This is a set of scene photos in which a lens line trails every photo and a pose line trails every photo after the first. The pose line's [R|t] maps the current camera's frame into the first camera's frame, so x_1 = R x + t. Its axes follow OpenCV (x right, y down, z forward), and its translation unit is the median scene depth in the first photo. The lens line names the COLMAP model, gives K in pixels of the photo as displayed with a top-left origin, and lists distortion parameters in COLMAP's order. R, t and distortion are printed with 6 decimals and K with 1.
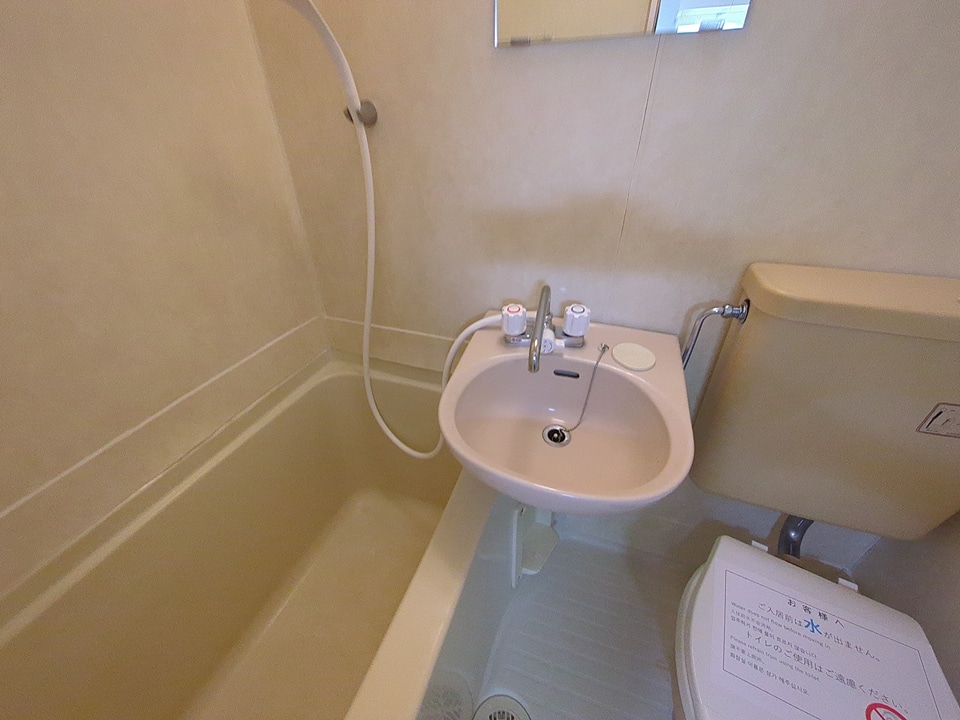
lens RADIAL K [[382.0, 0, 483.2], [0, 382.0, 356.2], [0, 0, 1]] dist [-0.002857, 0.002525]
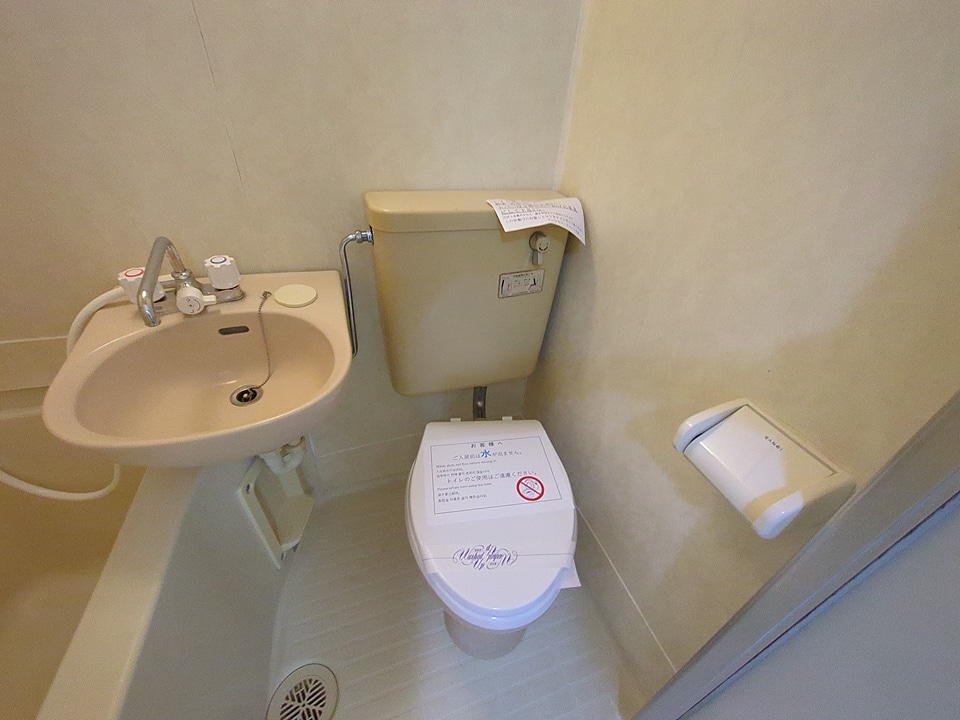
lens RADIAL K [[382.0, 0, 480.3], [0, 382.0, 355.2], [0, 0, 1]] dist [-0.002857, 0.002525]
pose [[0.785528, -0.300147, 0.541163, 0.165694], [0.269618, 0.953133, 0.137275, 0.138784], [-0.557003, 0.038074, 0.829637, -0.125170]]
